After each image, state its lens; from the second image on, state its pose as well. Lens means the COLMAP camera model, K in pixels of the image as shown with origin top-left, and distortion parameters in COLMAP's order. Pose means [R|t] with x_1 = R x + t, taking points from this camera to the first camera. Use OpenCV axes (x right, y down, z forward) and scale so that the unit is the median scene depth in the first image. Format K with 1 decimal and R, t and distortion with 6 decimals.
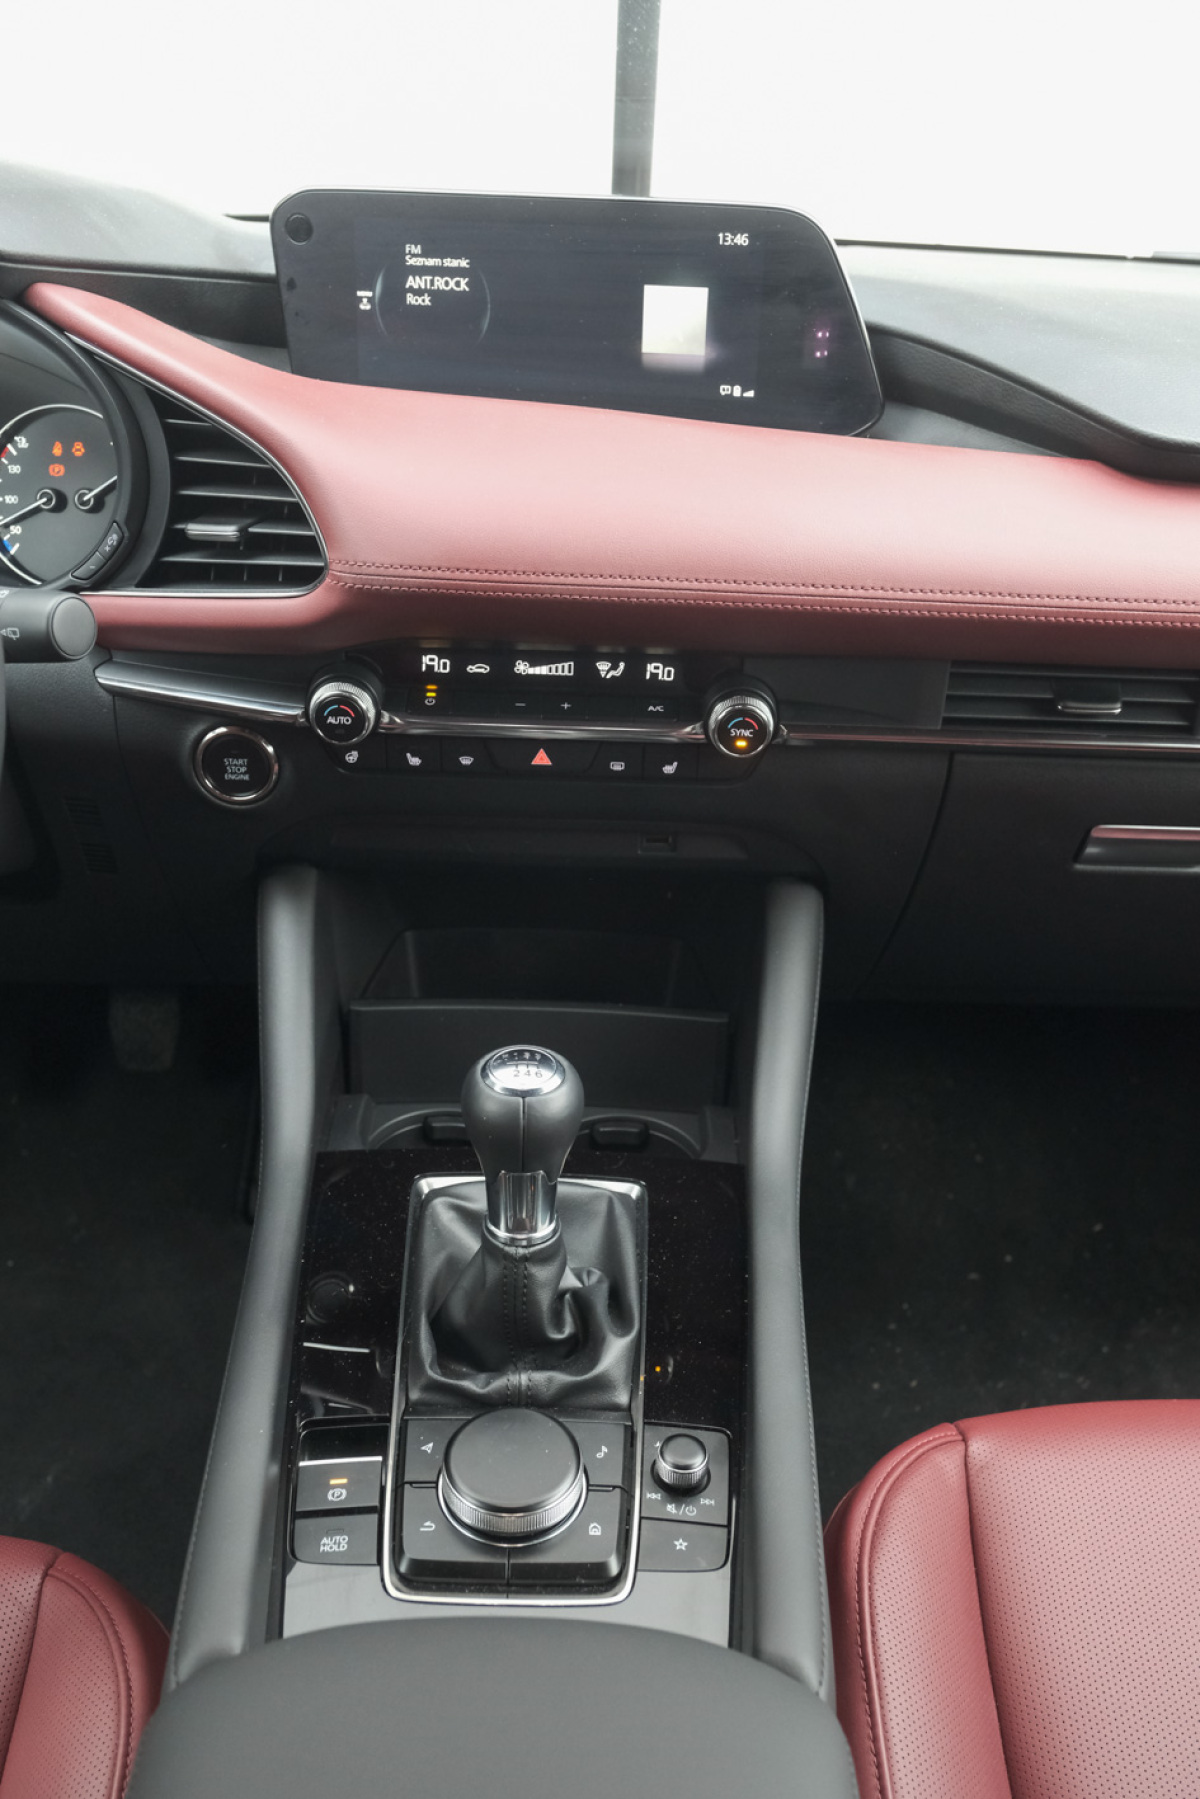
lens RADIAL K [[1589.3, 0, 606.8], [0, 1589.3, 900.0], [0, 0, 1]] dist [-0.013785, 0.007992]
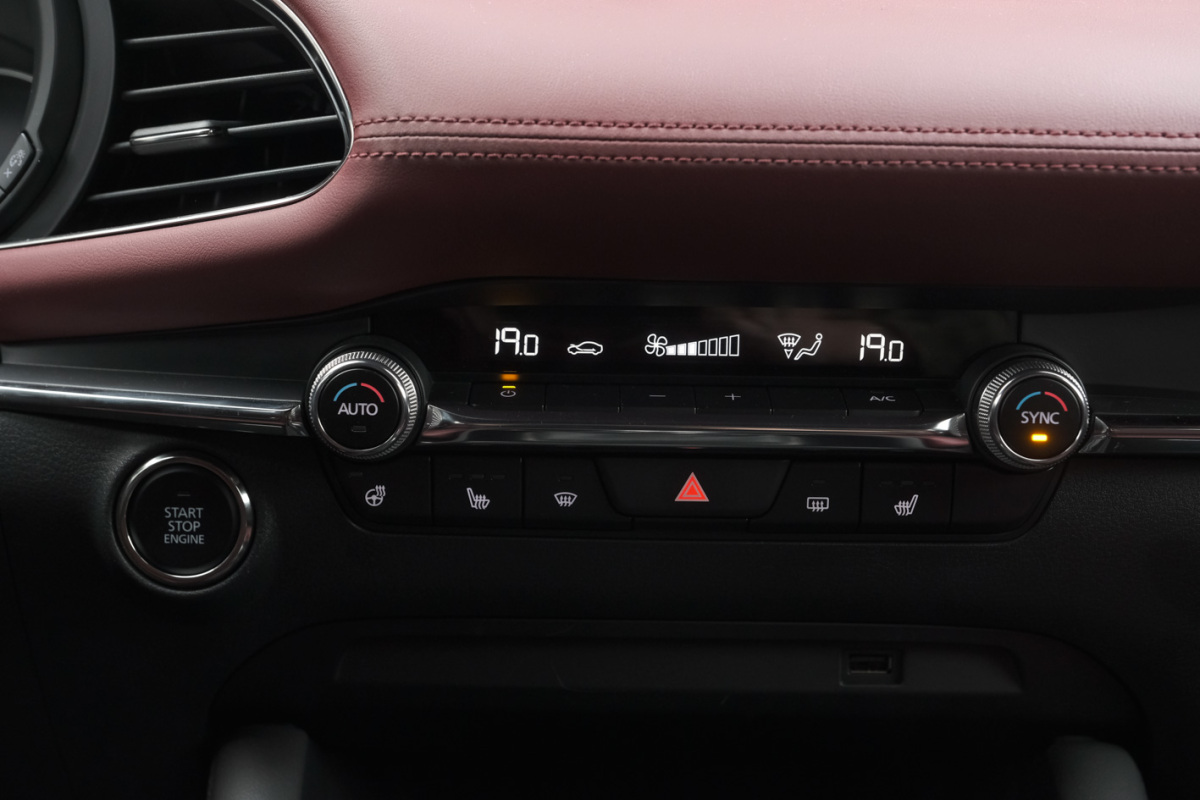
lens RADIAL K [[1566.5, 0, 574.0], [0, 1566.5, 410.4], [0, 0, 1]] dist [-0.008966, 0.000000]
pose [[0.999698, -0.018845, -0.015781, -0.078044], [0.011613, 0.927976, -0.372460, 0.105706], [0.021663, 0.372164, 0.927914, 0.455371]]
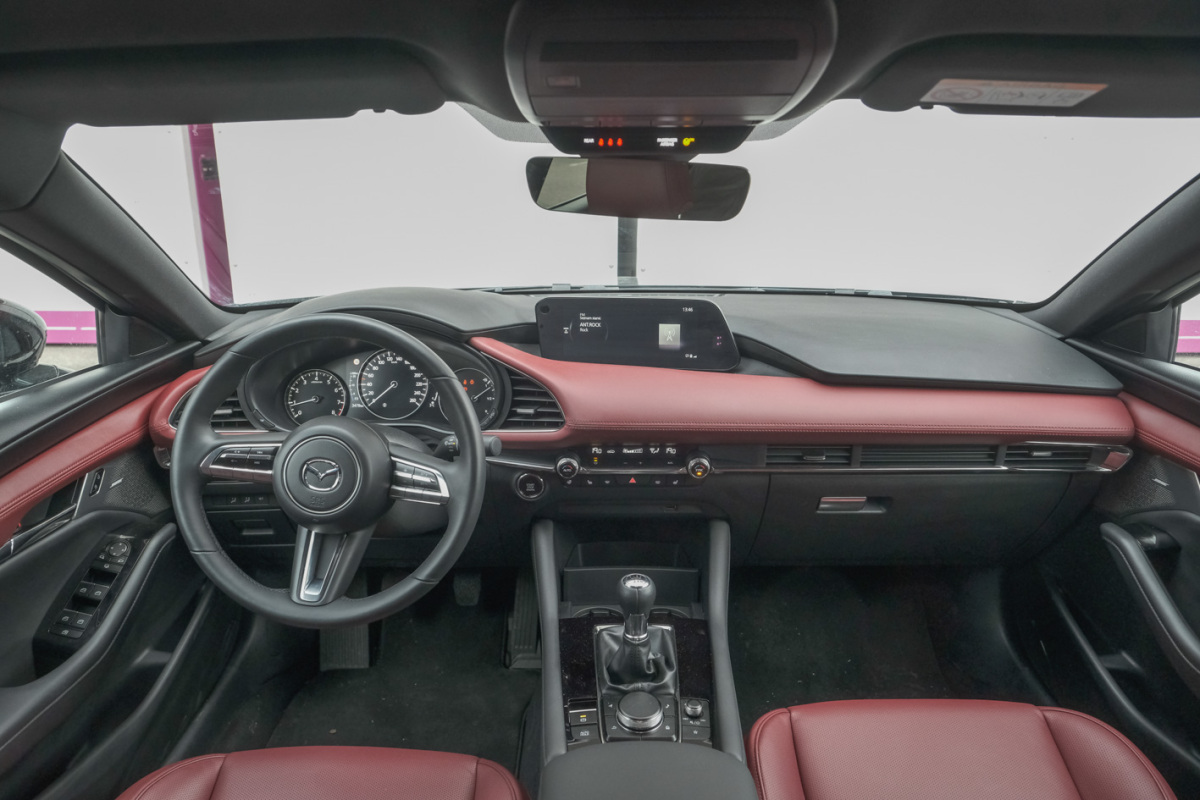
lens RADIAL K [[798.5, 0, 585.2], [0, 798.5, 404.7], [0, 0, 1]] dist [-0.011161, 0.002249]
pose [[0.998686, -0.034625, -0.037792, -0.070801], [0.027465, 0.984044, -0.175791, 0.034040], [0.043276, 0.174522, 0.983702, -0.531575]]
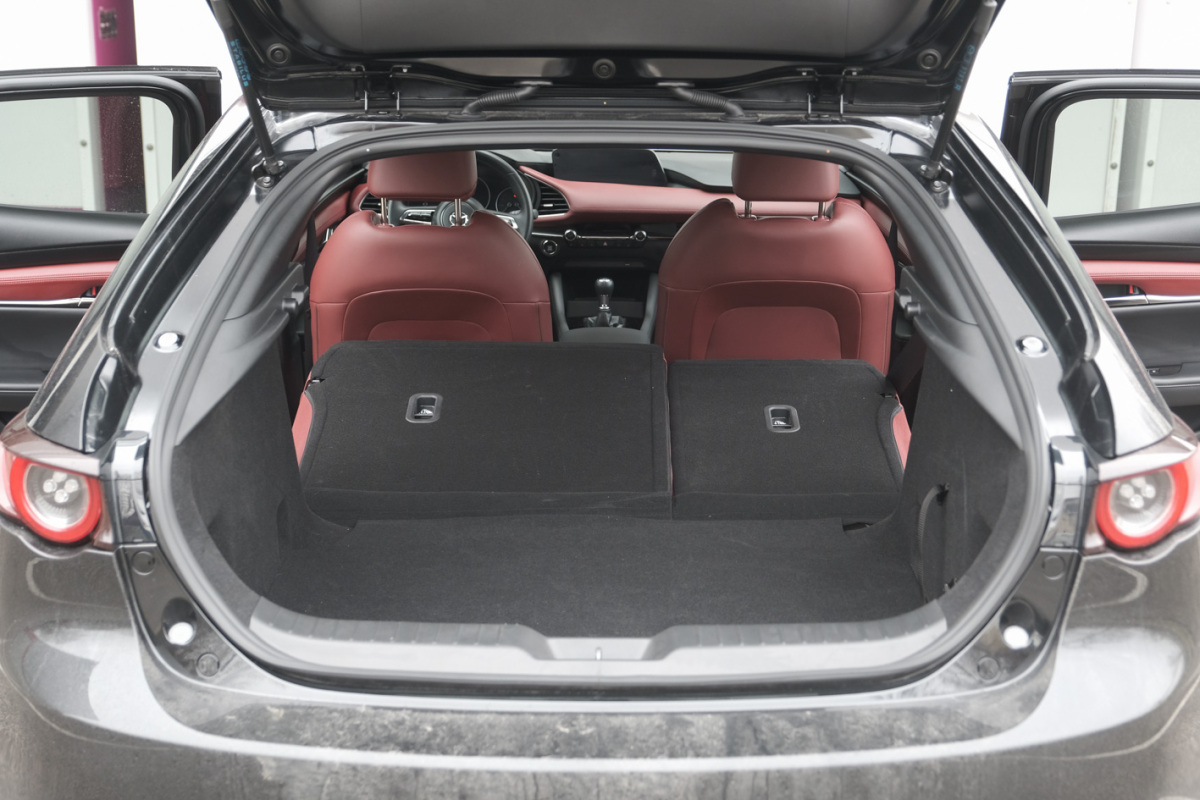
lens RADIAL K [[1498.4, 0, 603.7], [0, 1498.4, 402.3], [0, 0, 1]] dist [0.019838, 0.000000]
pose [[0.999438, -0.024810, -0.022556, 0.060699], [0.019857, 0.979986, -0.198076, 1.553712], [0.027019, 0.197517, 0.979927, -4.196371]]
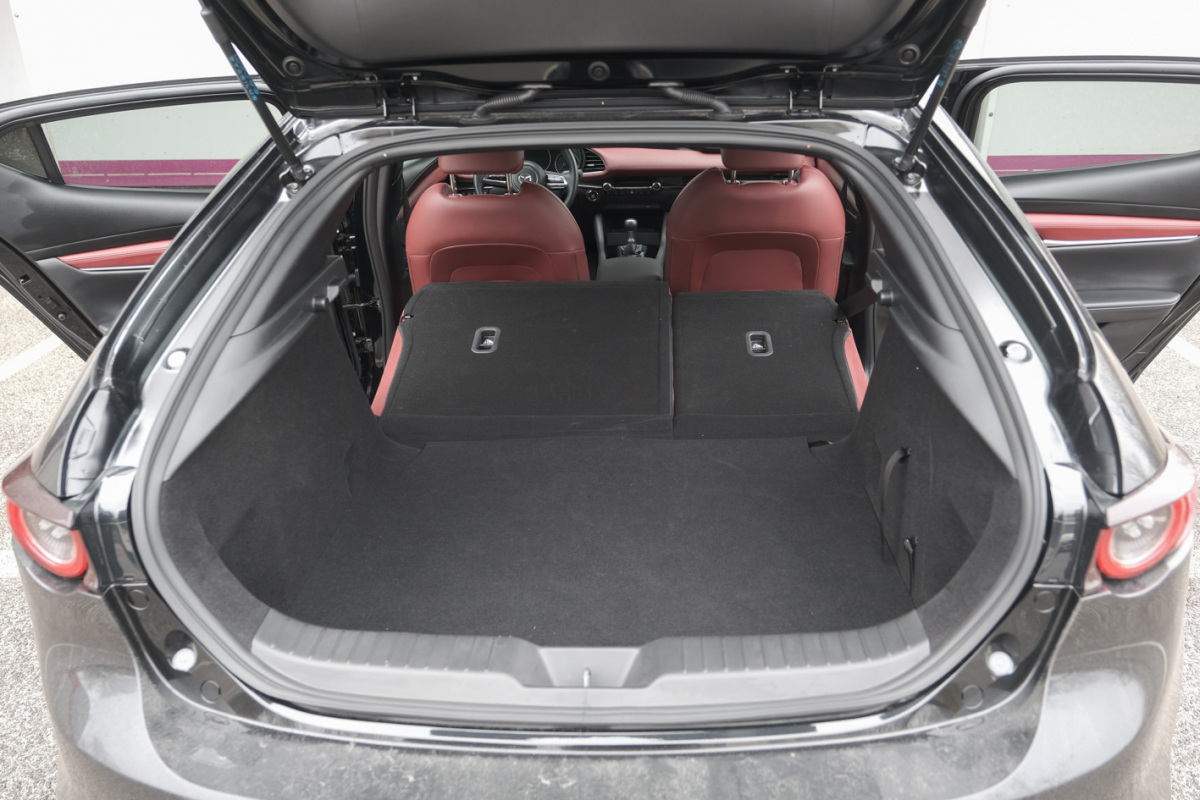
lens RADIAL K [[798.5, 0, 627.1], [0, 798.5, 378.2], [0, 0, 1]] dist [-0.011161, 0.002249]
pose [[0.997460, -0.033563, -0.062825, 0.158698], [0.031376, 0.998877, -0.035489, 1.008730], [0.063945, 0.033428, 0.997393, -3.030990]]
